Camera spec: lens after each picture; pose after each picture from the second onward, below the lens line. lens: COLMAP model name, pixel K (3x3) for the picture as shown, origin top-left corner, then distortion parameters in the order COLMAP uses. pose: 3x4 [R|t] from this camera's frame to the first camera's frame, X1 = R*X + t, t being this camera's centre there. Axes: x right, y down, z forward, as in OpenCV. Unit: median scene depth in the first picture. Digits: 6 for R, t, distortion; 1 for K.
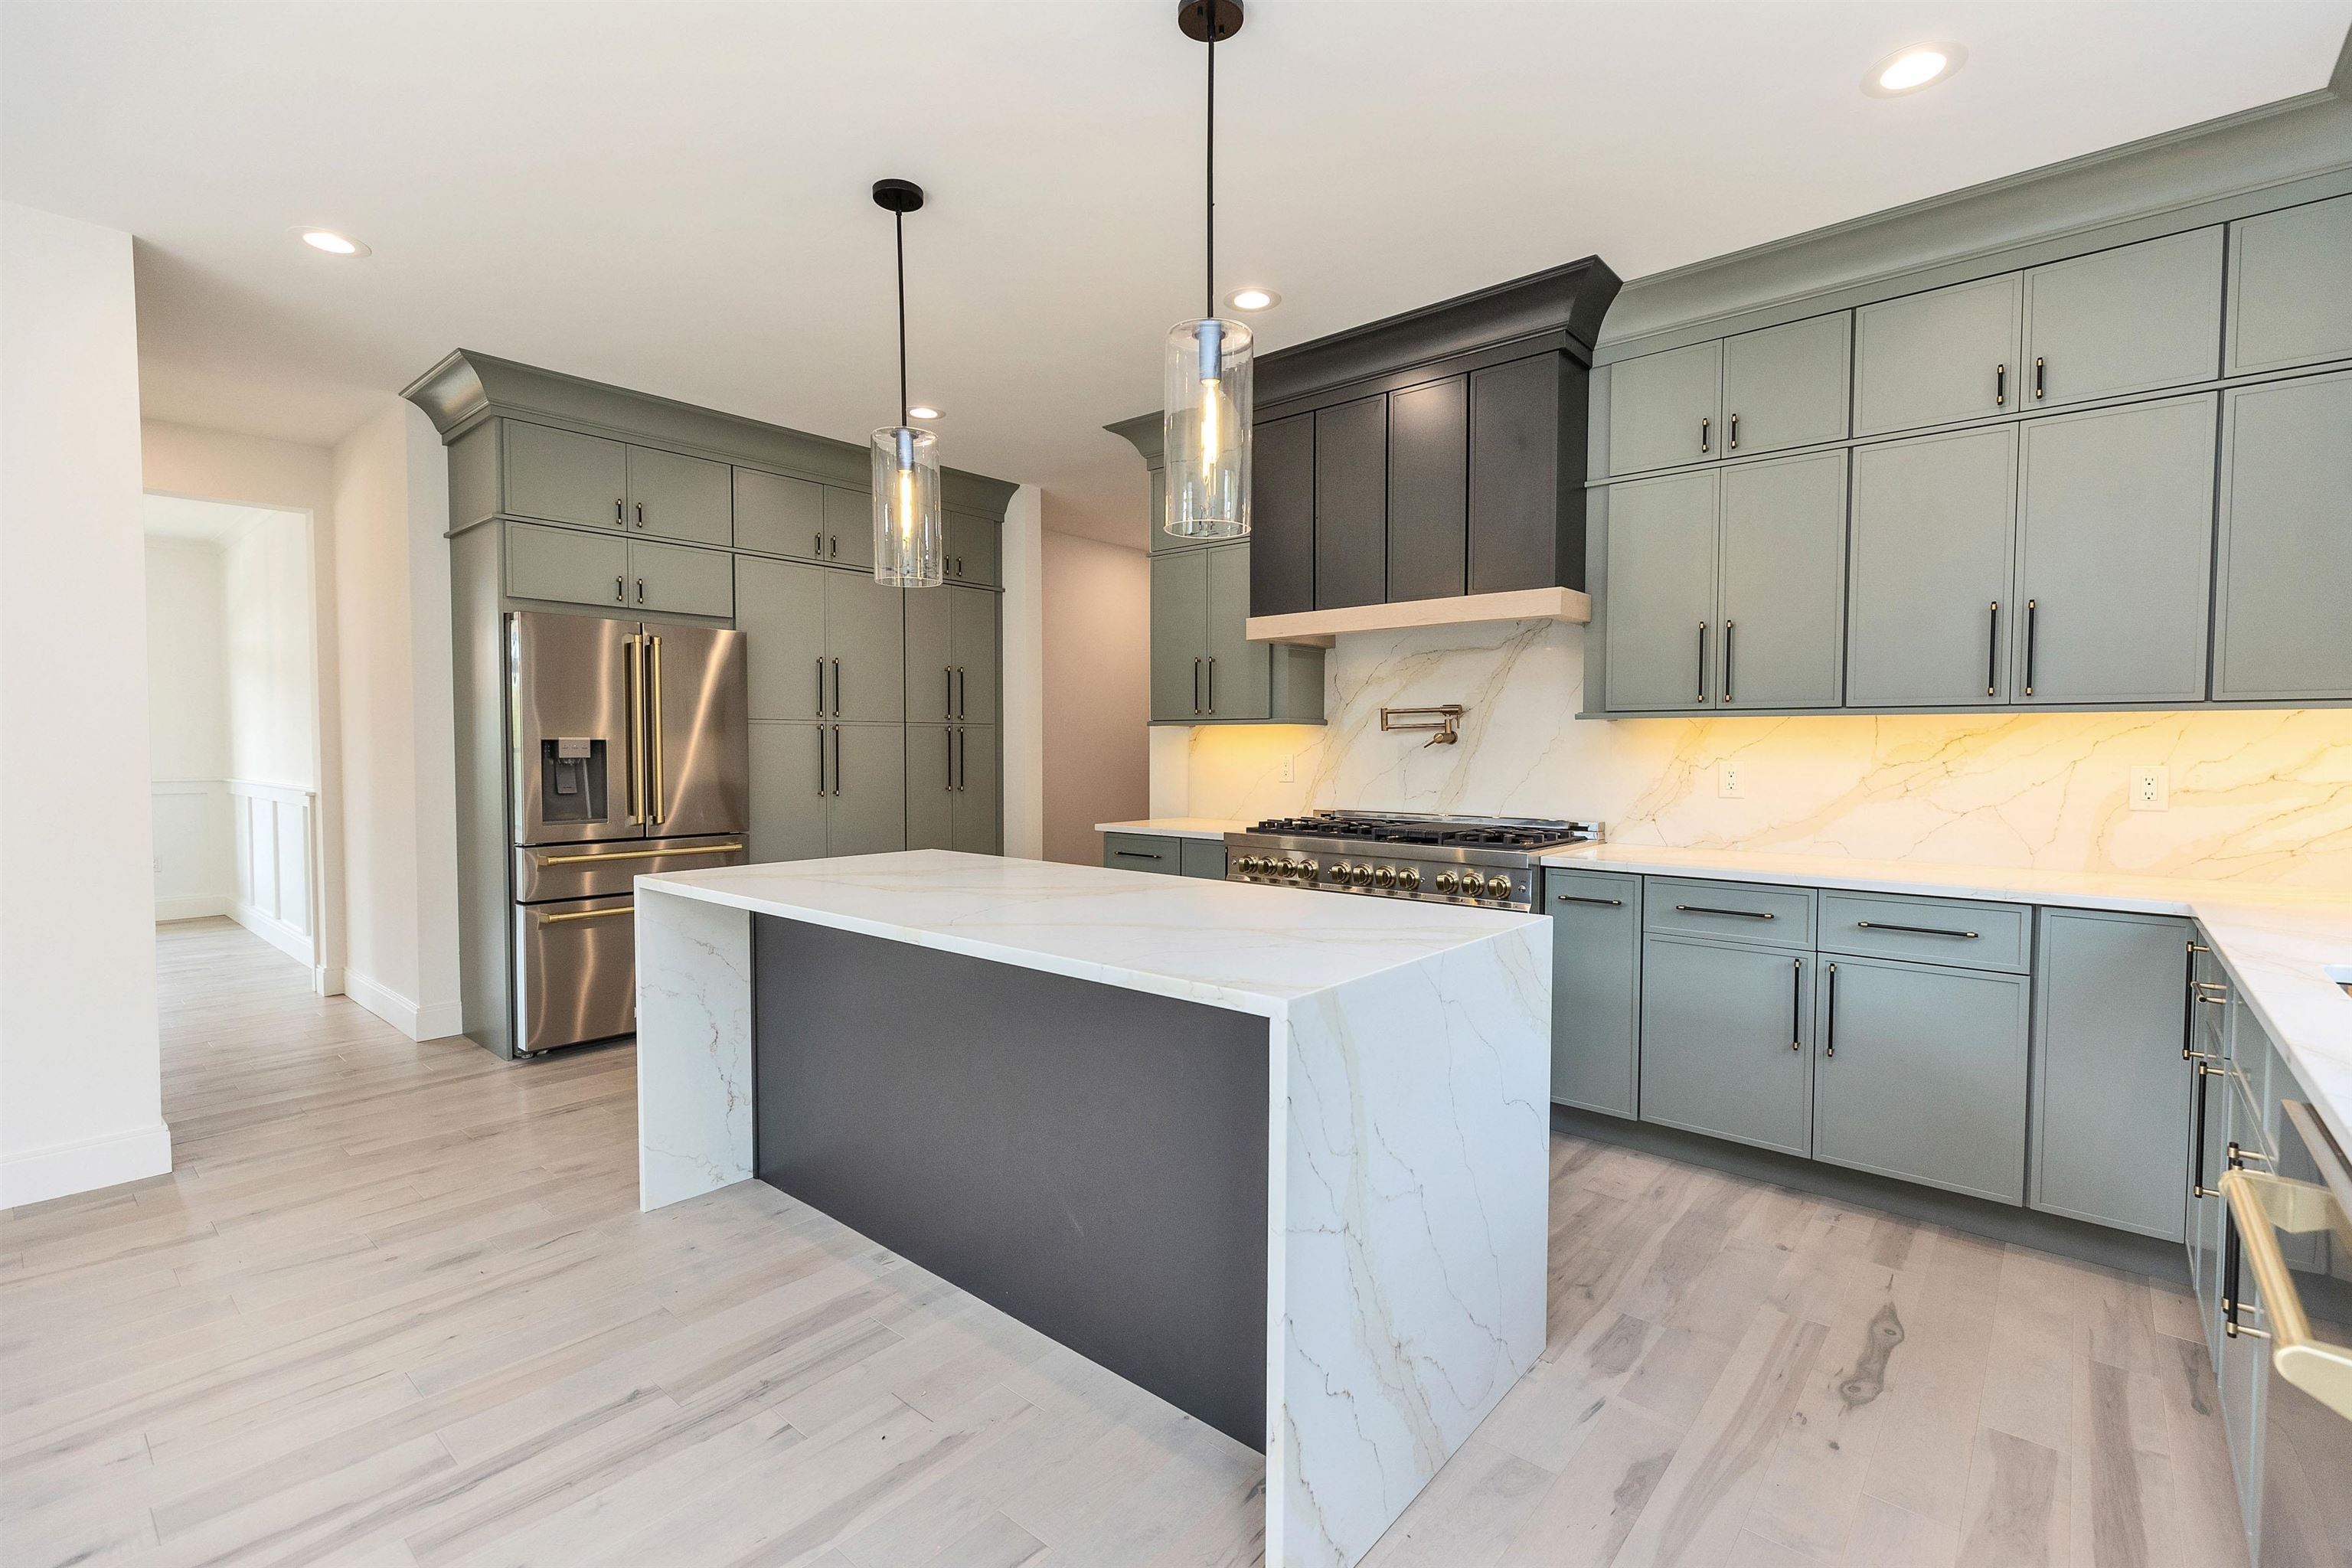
lens RADIAL K [[1052.4, 0, 1177.2], [0, 1052.4, 779.7], [0, 0, 1]] dist [0.008215, -0.002711]
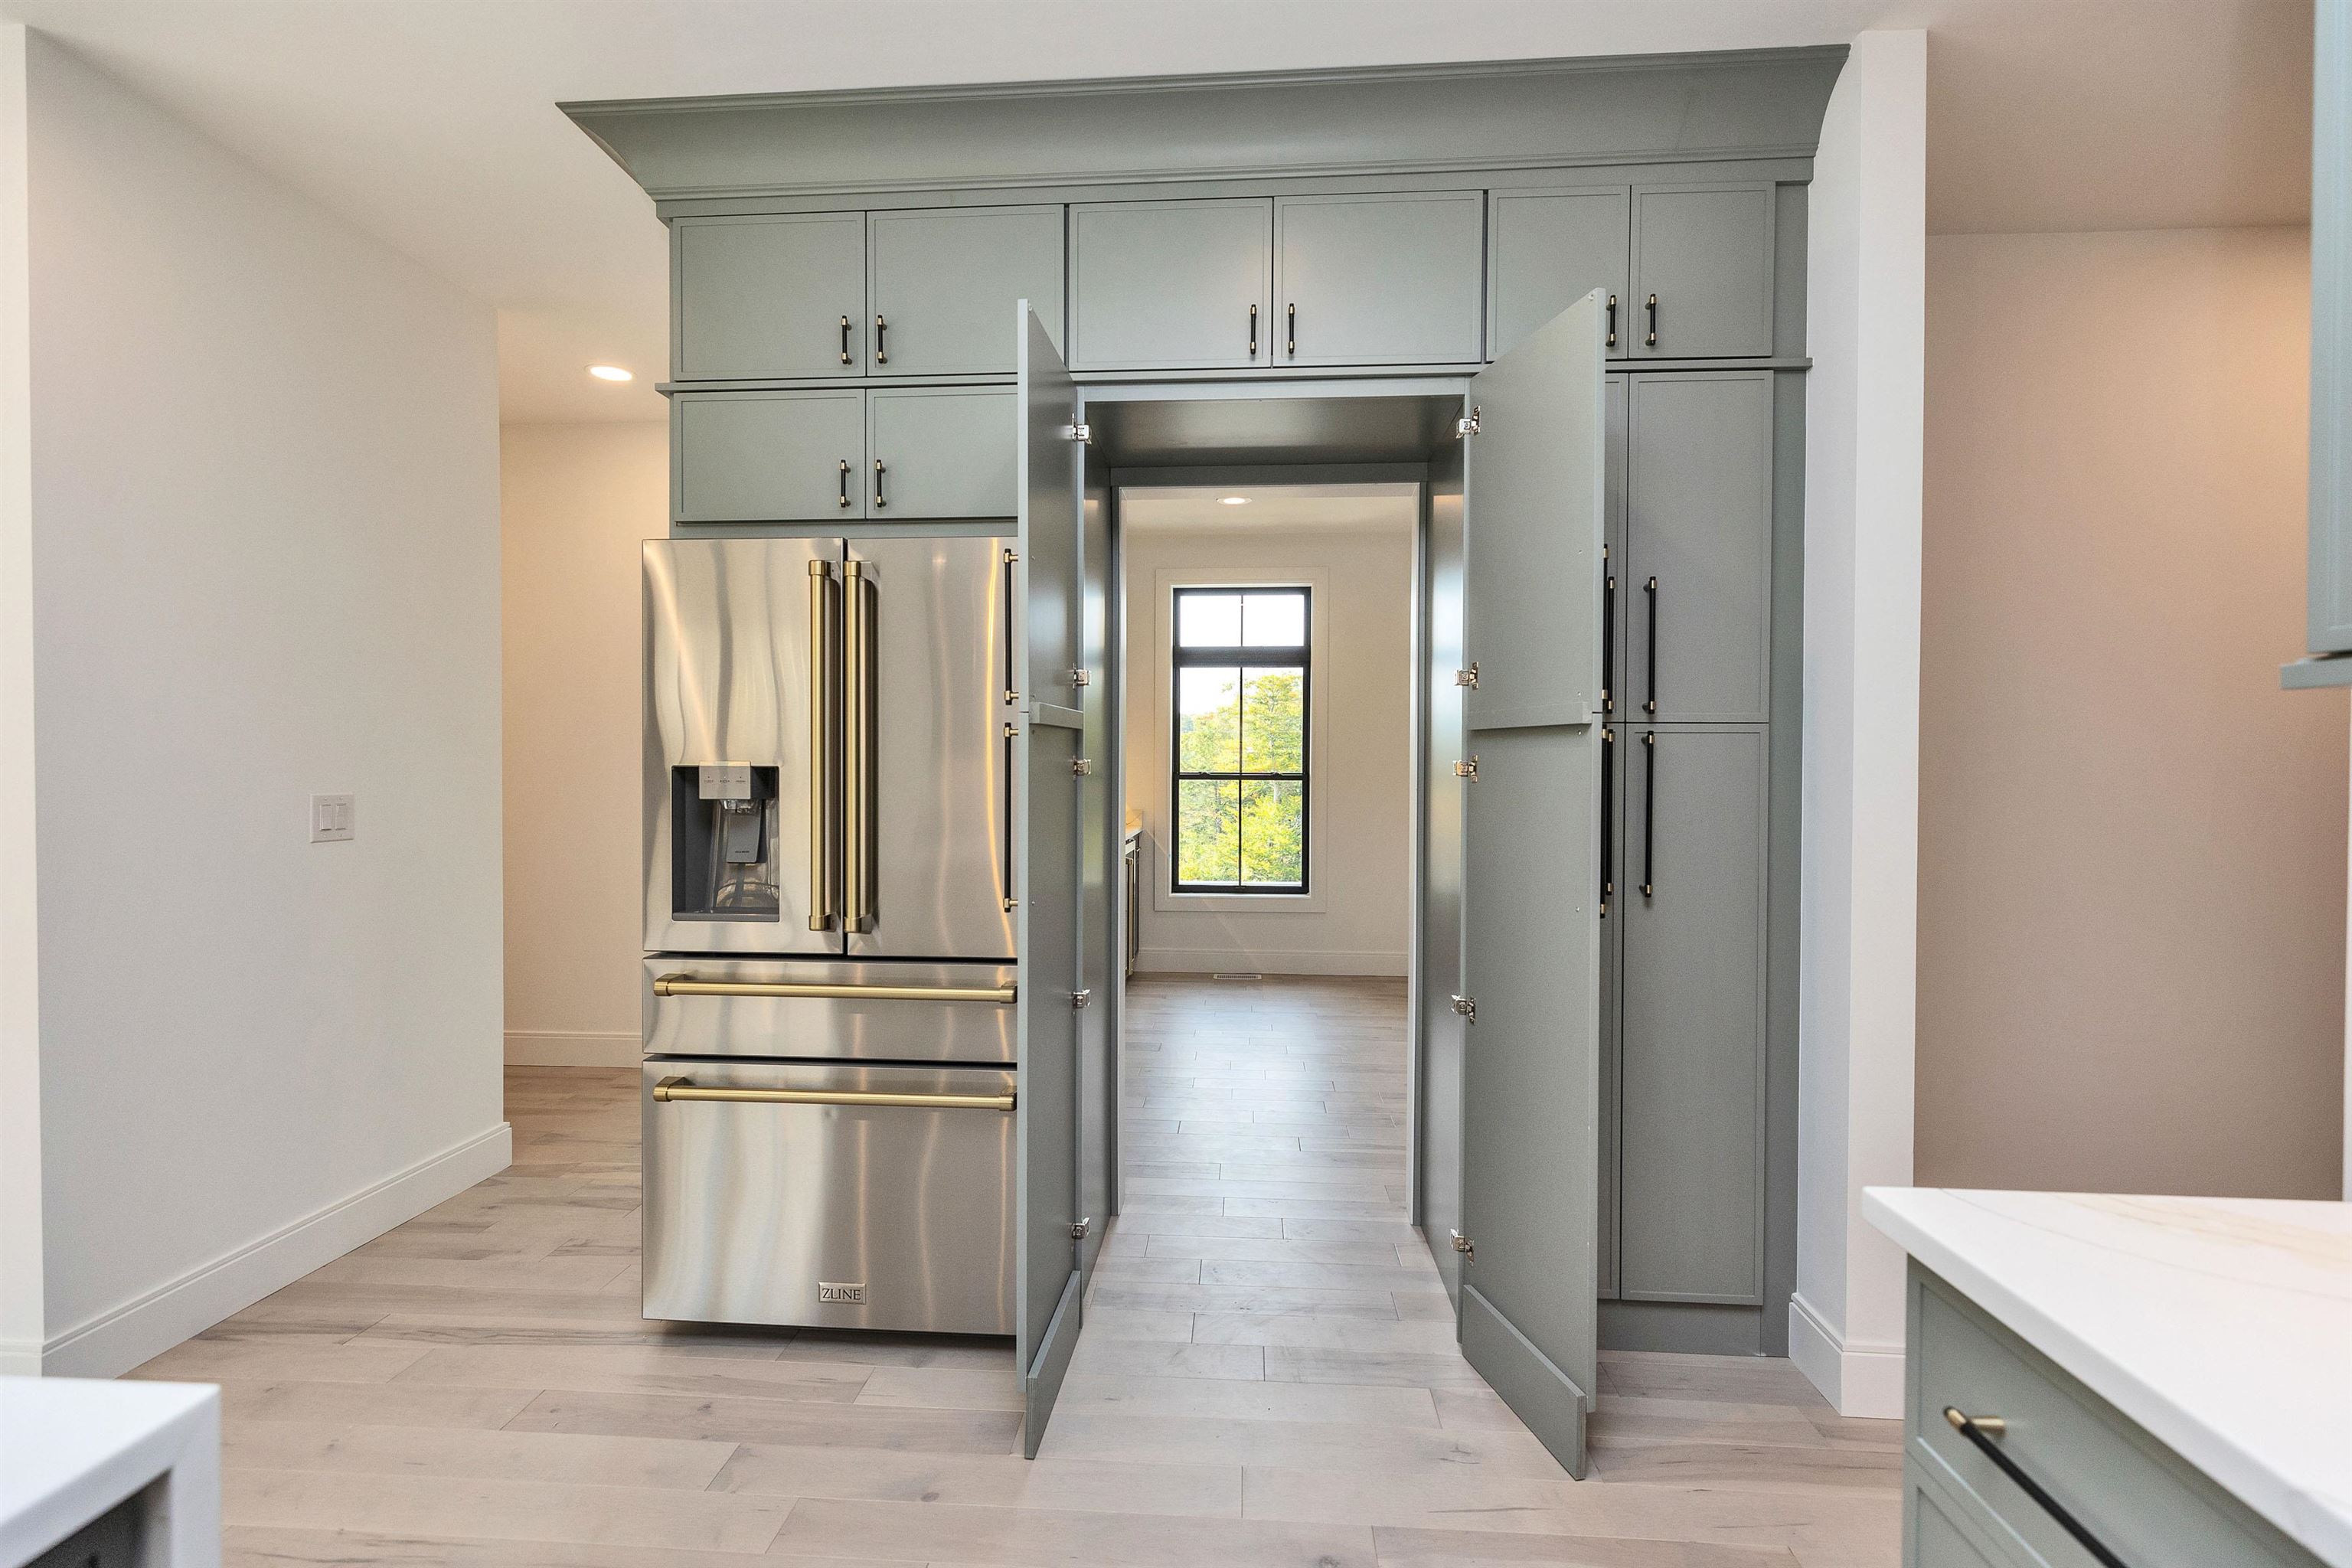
lens RADIAL K [[1052.4, 0, 1177.1], [0, 1052.4, 781.7], [0, 0, 1]] dist [0.008215, -0.002711]
pose [[0.597161, 0.012161, -0.802029, 0.004852], [-0.028530, 0.999574, -0.006087, -0.042661], [0.801614, 0.026517, 0.597254, 1.095104]]
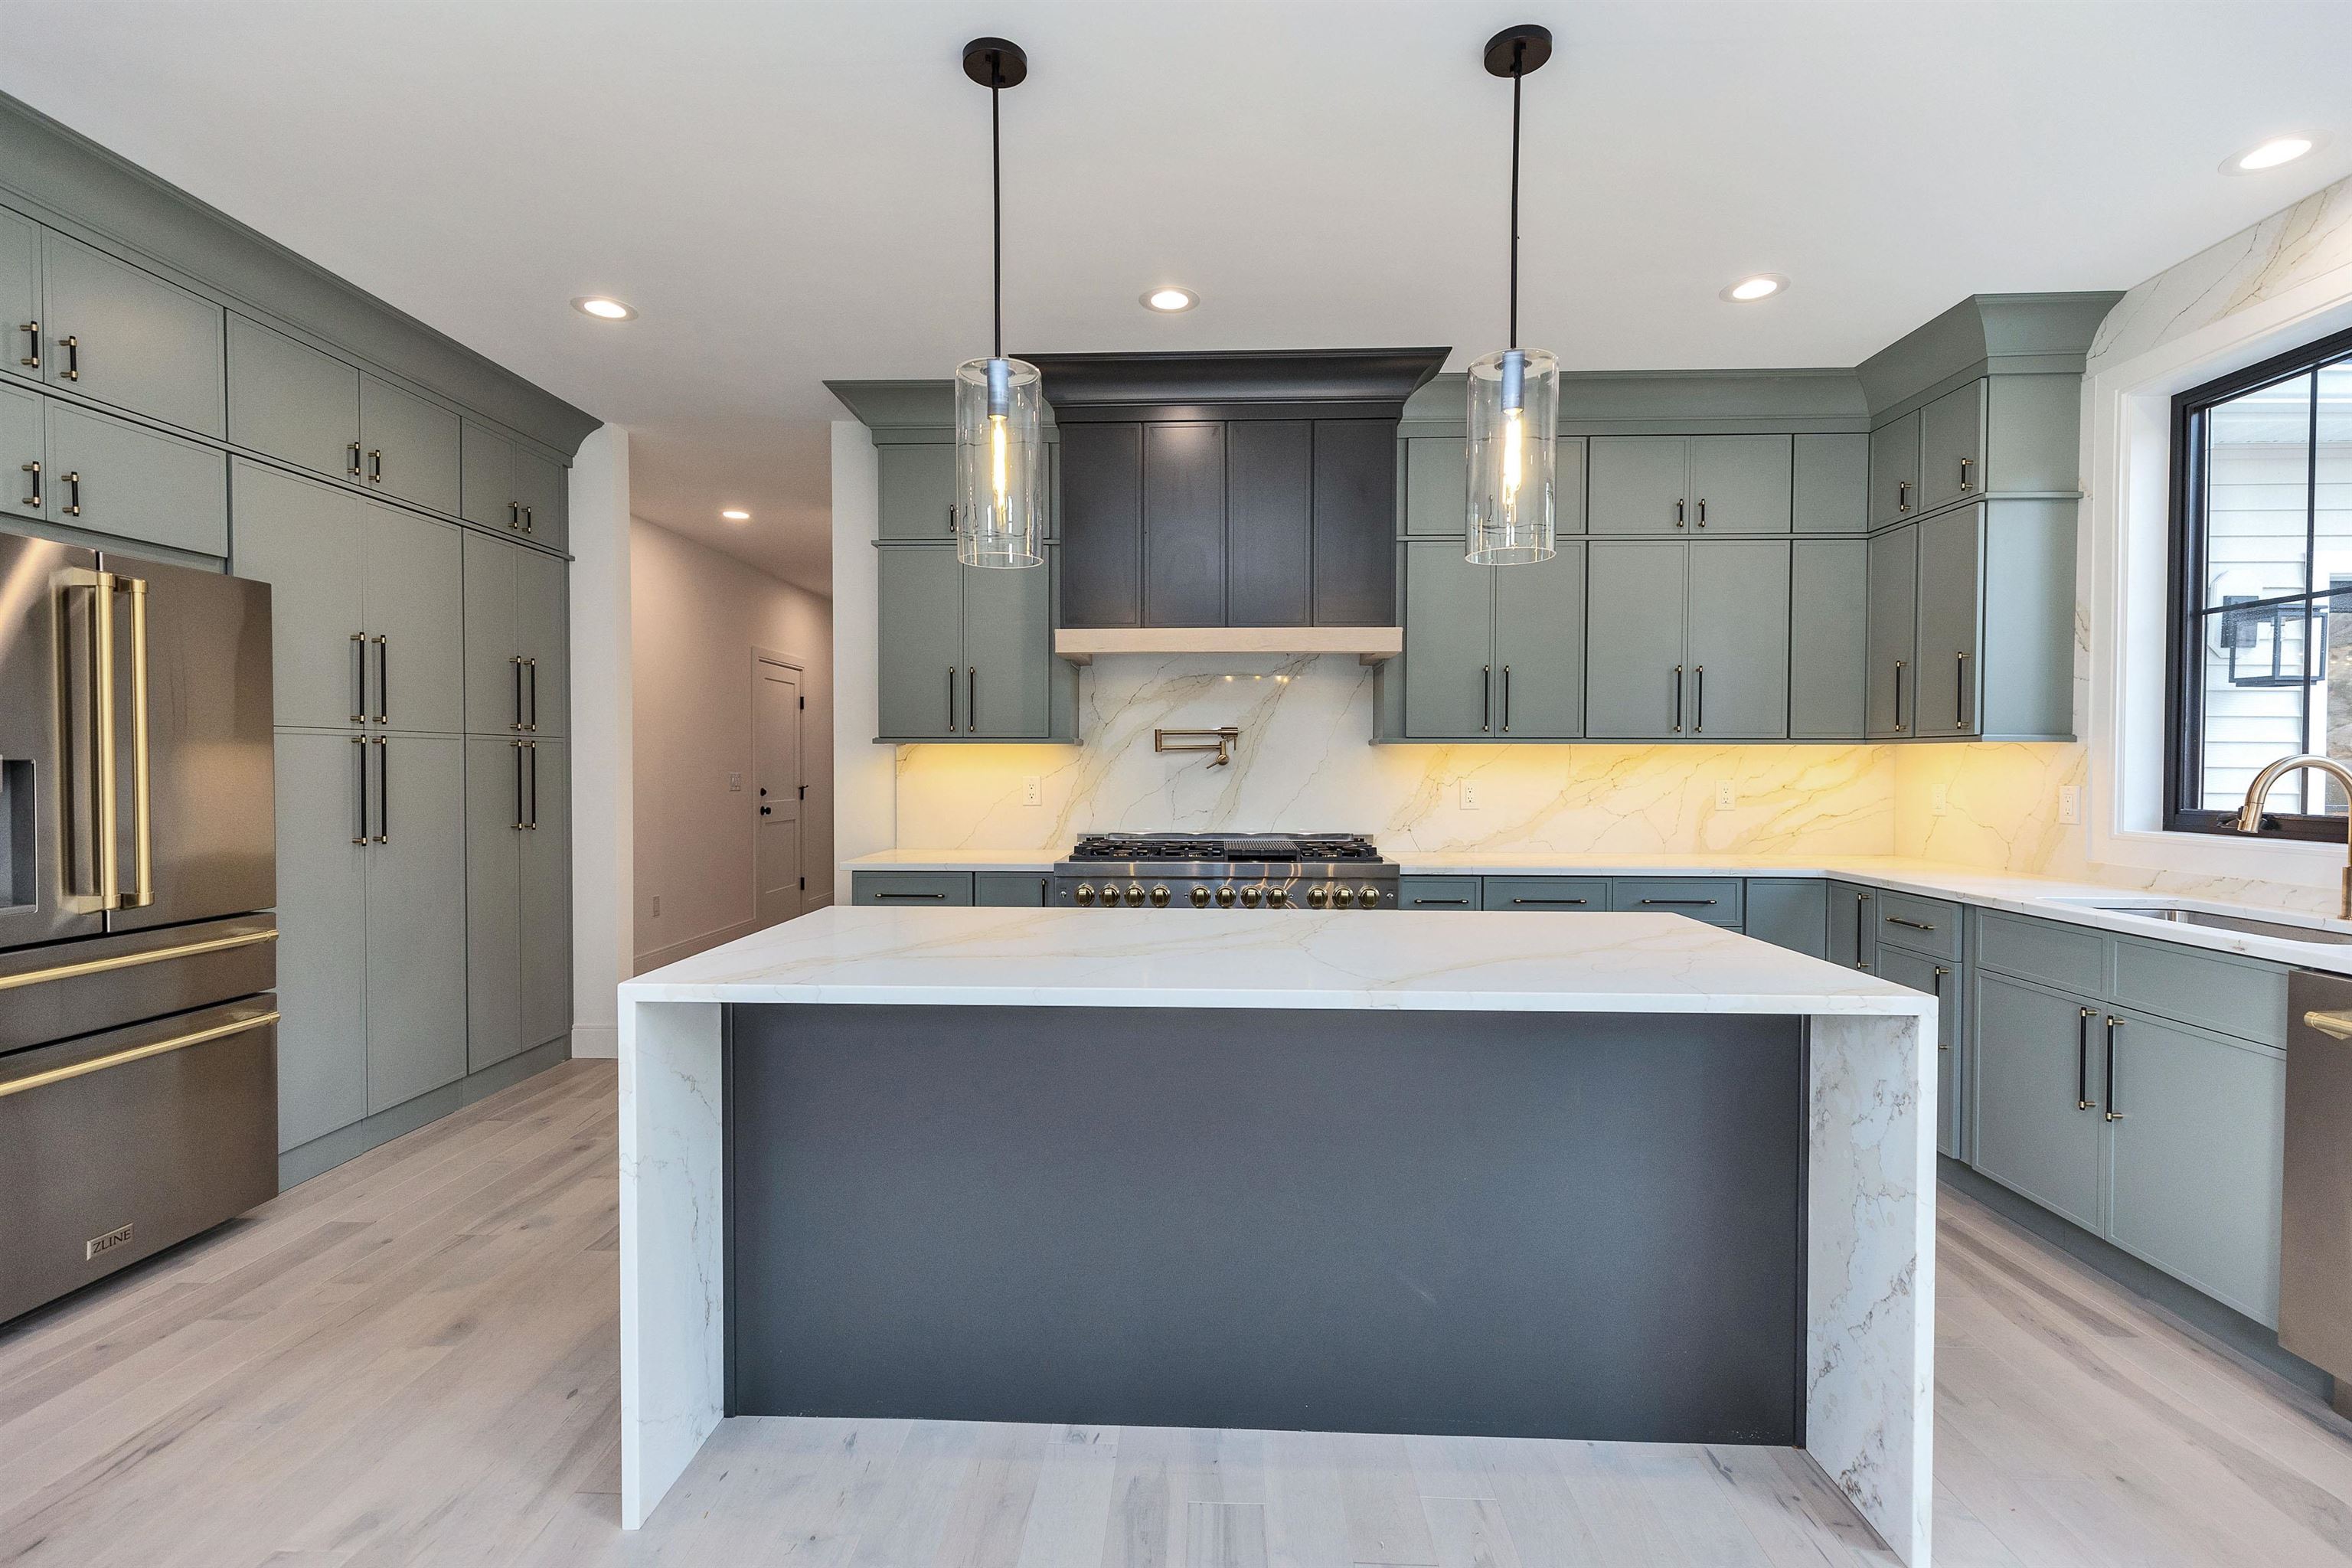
lens RADIAL K [[1052.4, 0, 1172.4], [0, 1052.4, 784.9], [0, 0, 1]] dist [0.008215, -0.002711]
pose [[0.782583, -0.013256, 0.622405, -0.546320], [0.019815, 0.999797, -0.003620, -0.014482], [-0.622231, 0.015165, 0.782687, 0.271072]]
